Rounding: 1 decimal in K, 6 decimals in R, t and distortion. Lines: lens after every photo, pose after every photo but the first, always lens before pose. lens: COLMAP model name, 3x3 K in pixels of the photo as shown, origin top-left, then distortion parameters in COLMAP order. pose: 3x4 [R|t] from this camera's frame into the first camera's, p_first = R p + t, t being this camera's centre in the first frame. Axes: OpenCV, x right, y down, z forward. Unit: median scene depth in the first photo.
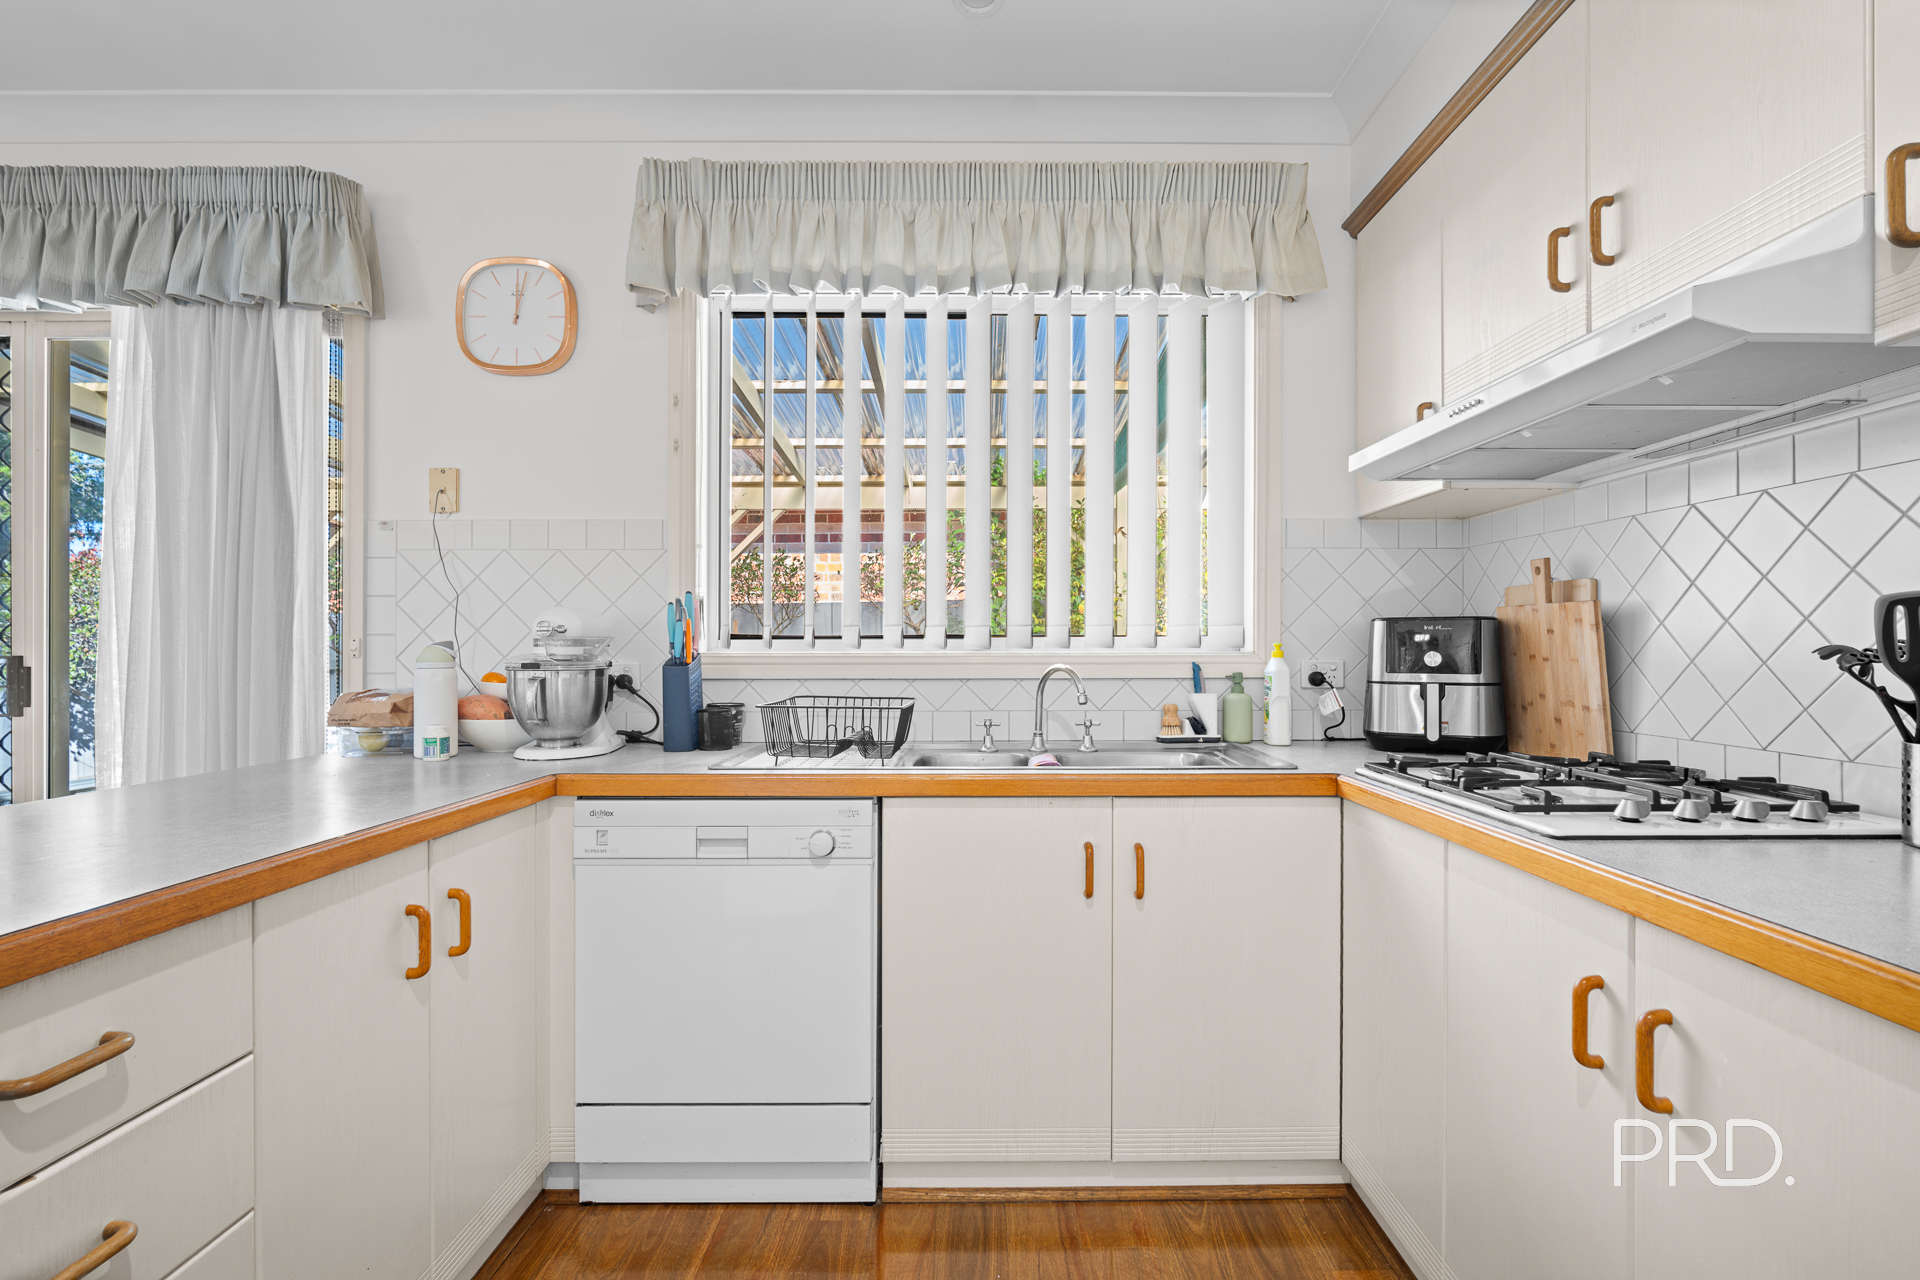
lens RADIAL K [[883.5, 0, 967.0], [0, 883.5, 640.3], [0, 0, 1]] dist [0.011400, -0.000432]
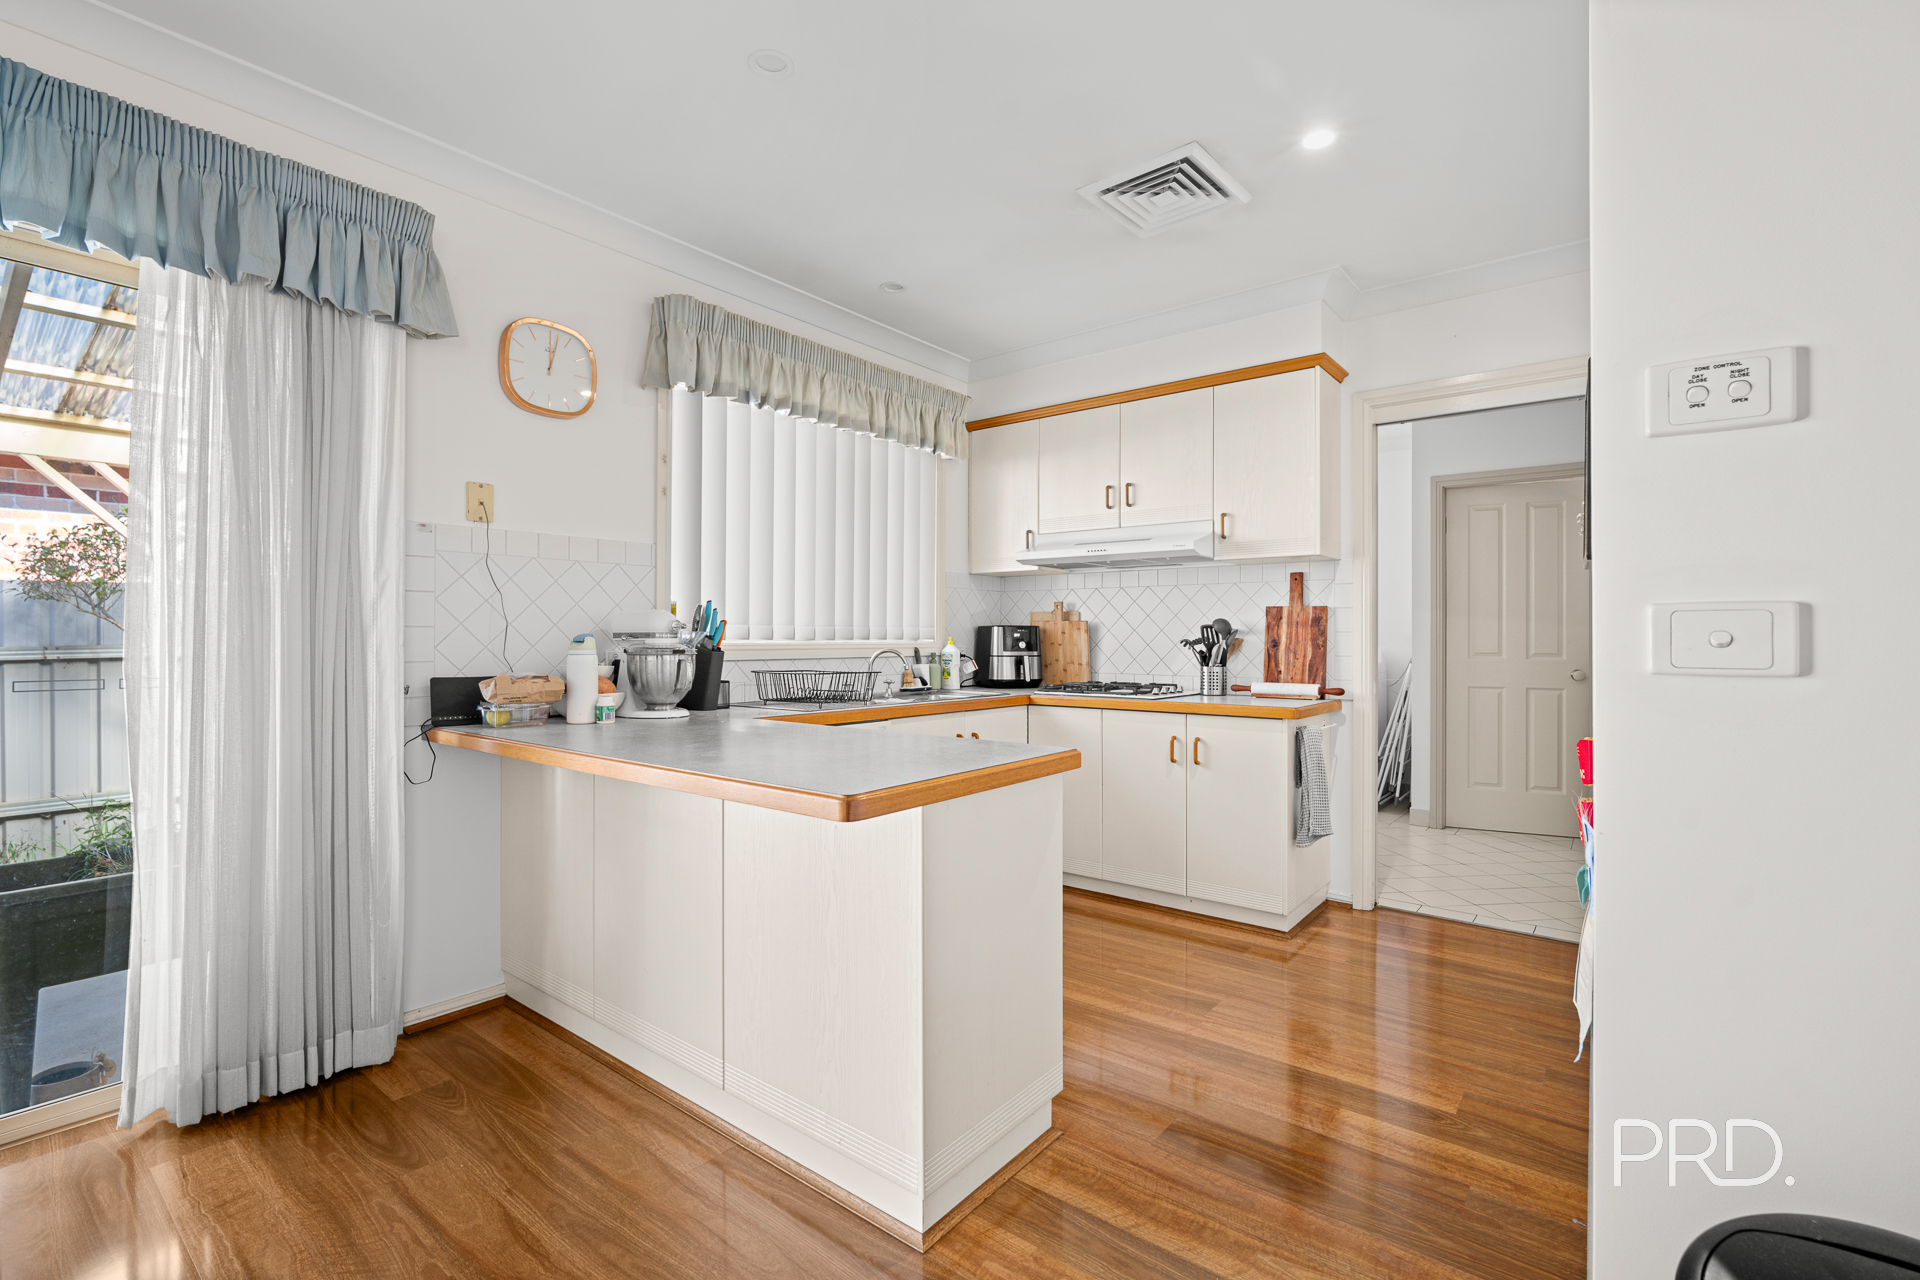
lens RADIAL K [[851.2, 0, 958.5], [0, 851.2, 639.5], [0, 0, 1]] dist [-0.010807, 0.000205]
pose [[0.624751, 0.001073, 0.780823, -1.216464], [-0.006299, 0.999973, 0.003666, 0.000984], [-0.780799, -0.007209, 0.624741, -0.197984]]
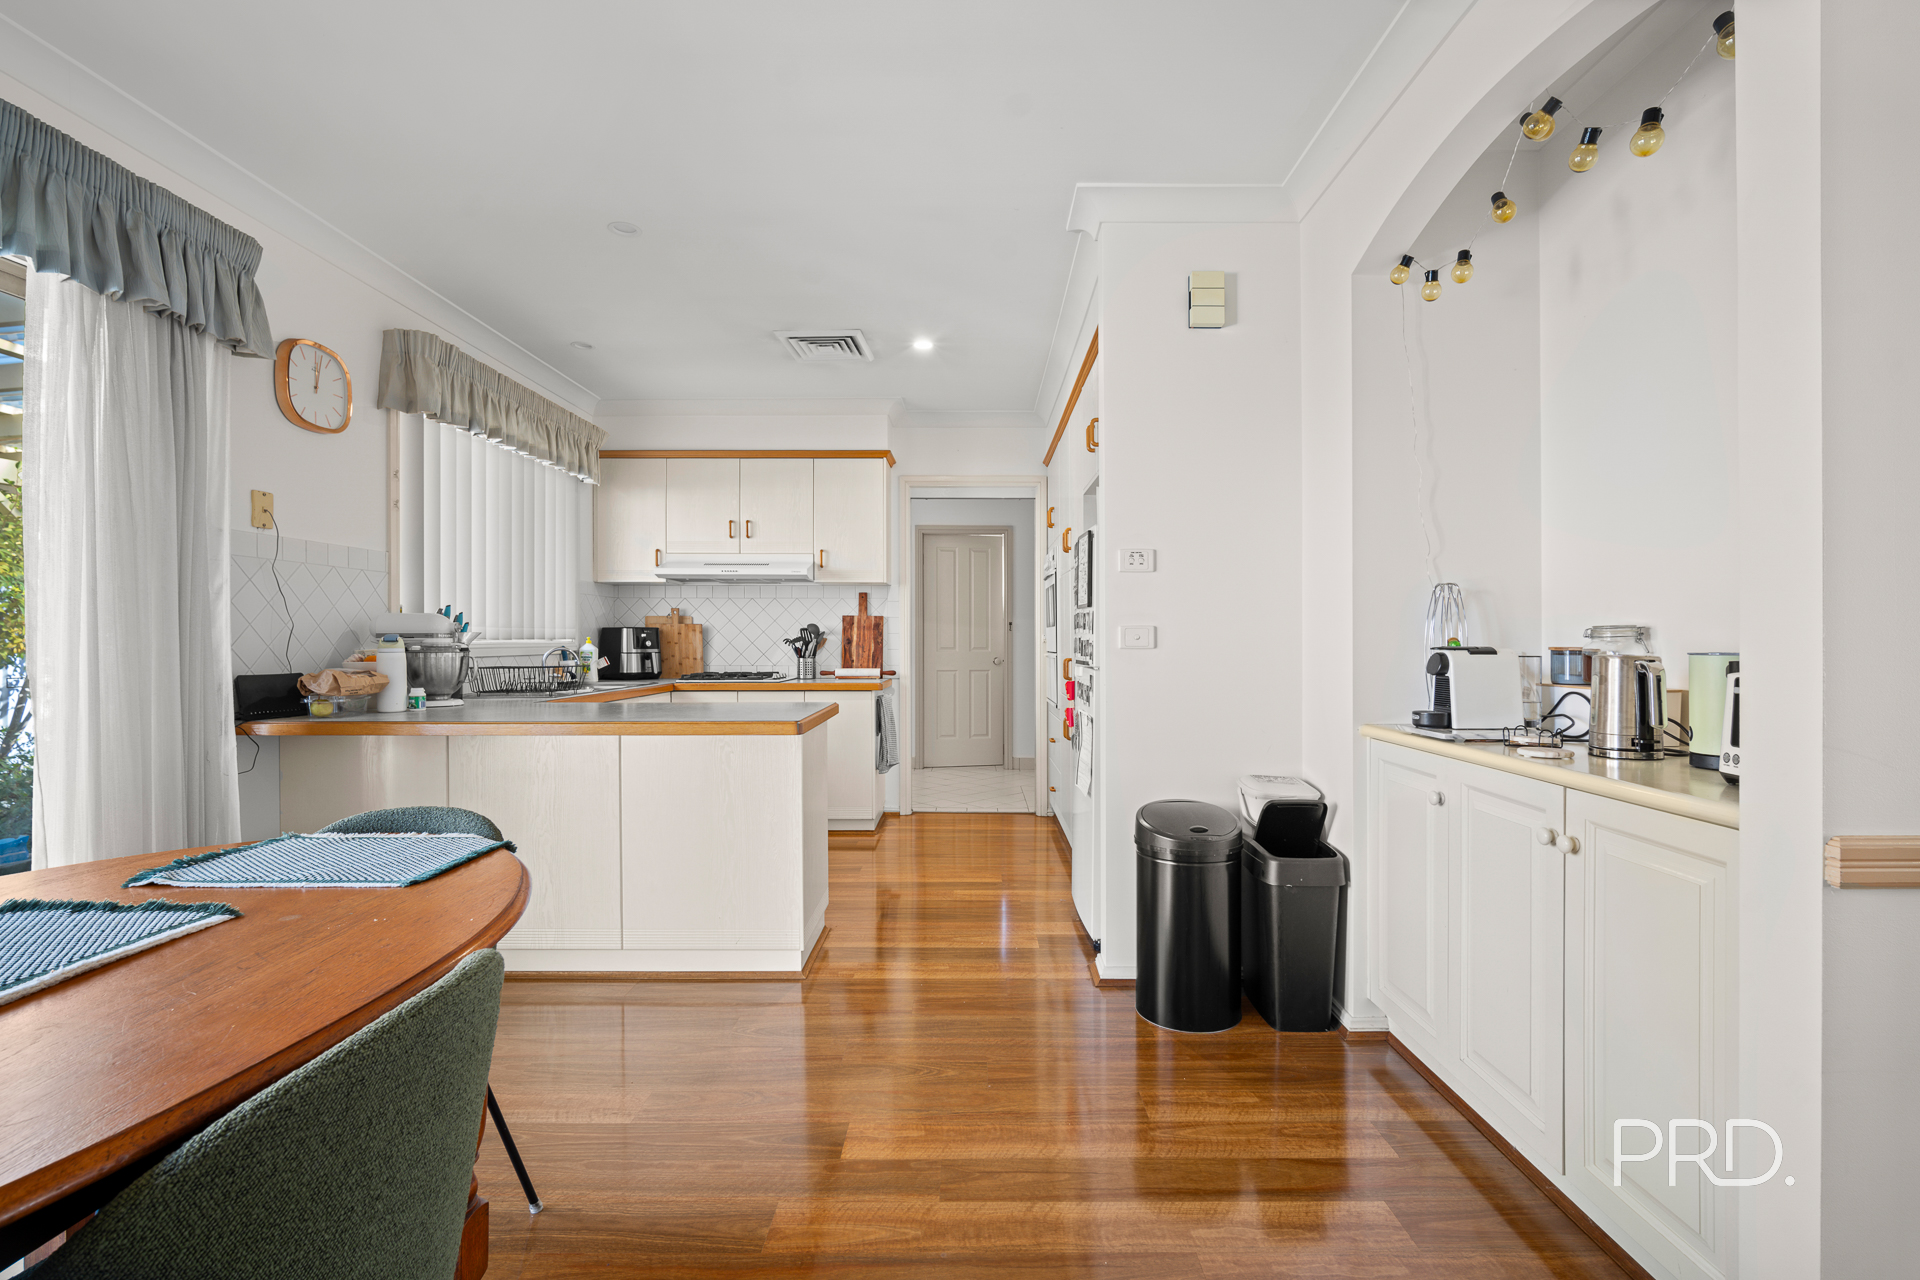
lens RADIAL K [[883.5, 0, 959.0], [0, 883.5, 642.0], [0, 0, 1]] dist [0.011400, -0.000432]
pose [[0.006703, -0.002878, 0.999973, -2.097620], [-0.004776, 0.999984, 0.002910, 0.004734], [-0.999966, -0.004795, 0.006689, 0.051427]]
